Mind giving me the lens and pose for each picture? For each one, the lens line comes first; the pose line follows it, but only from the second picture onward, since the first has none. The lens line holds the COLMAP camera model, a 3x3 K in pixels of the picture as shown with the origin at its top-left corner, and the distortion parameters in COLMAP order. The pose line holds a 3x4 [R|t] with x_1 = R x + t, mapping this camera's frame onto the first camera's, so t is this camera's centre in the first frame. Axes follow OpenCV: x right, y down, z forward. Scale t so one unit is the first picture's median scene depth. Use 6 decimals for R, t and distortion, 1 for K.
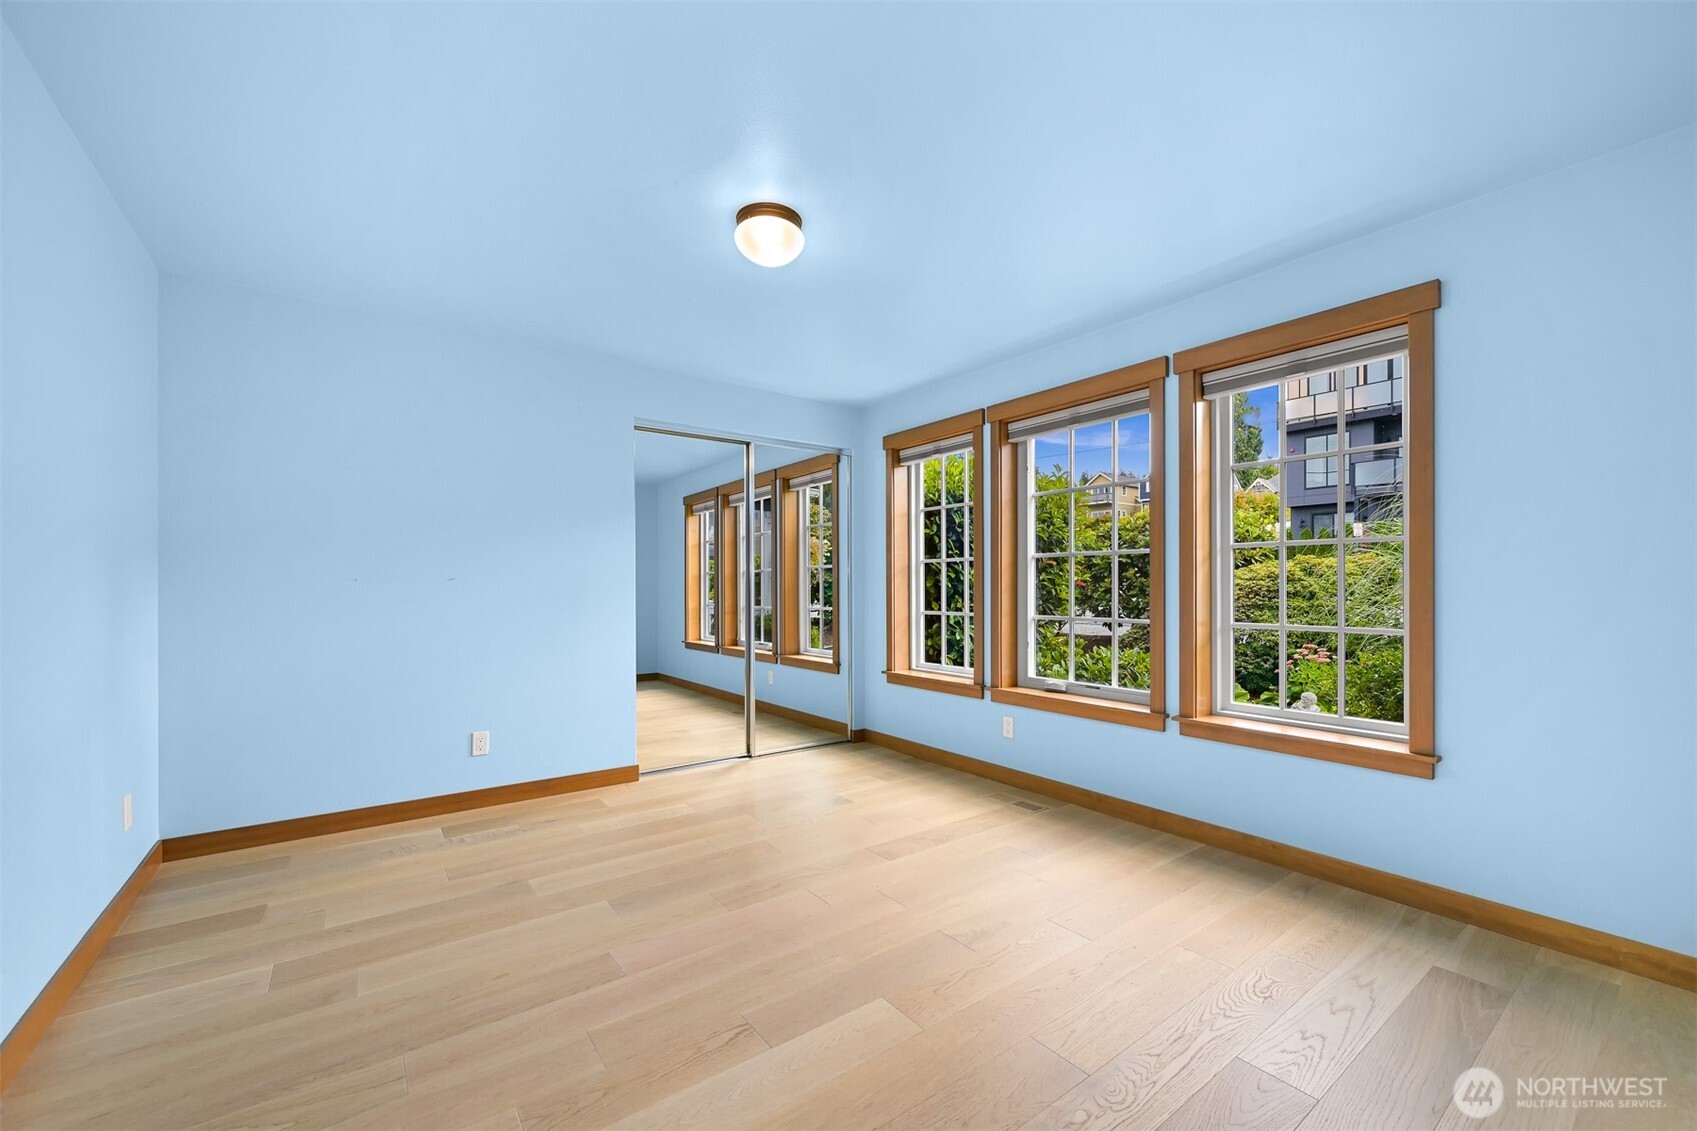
lens RADIAL K [[667.5, 0, 853.9], [0, 667.5, 571.4], [0, 0, 1]] dist [0.000193, -0.000356]
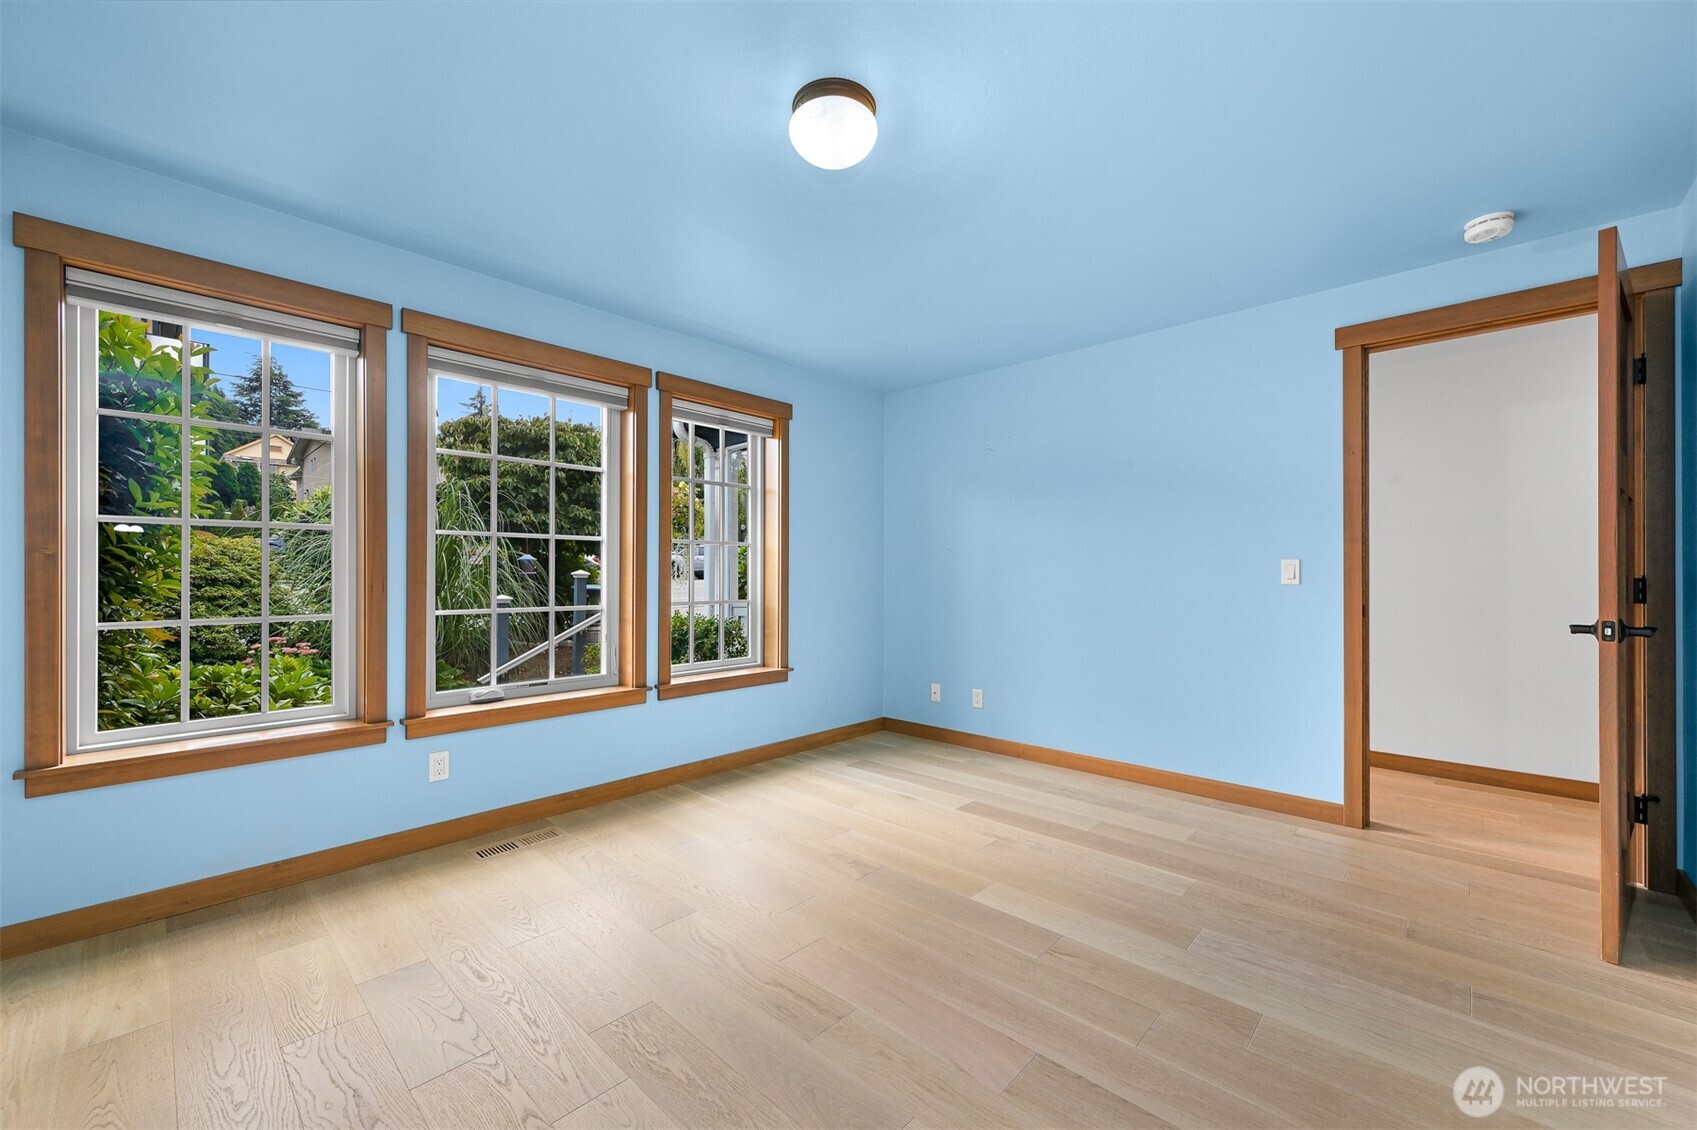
lens RADIAL K [[667.5, 0, 853.9], [0, 667.5, 570.9], [0, 0, 1]] dist [0.000193, -0.000356]
pose [[-0.190817, -0.000759, 0.981625, -0.699424], [-0.032944, 0.999441, -0.005631, 0.015866], [-0.981073, -0.033413, -0.190735, 0.885633]]
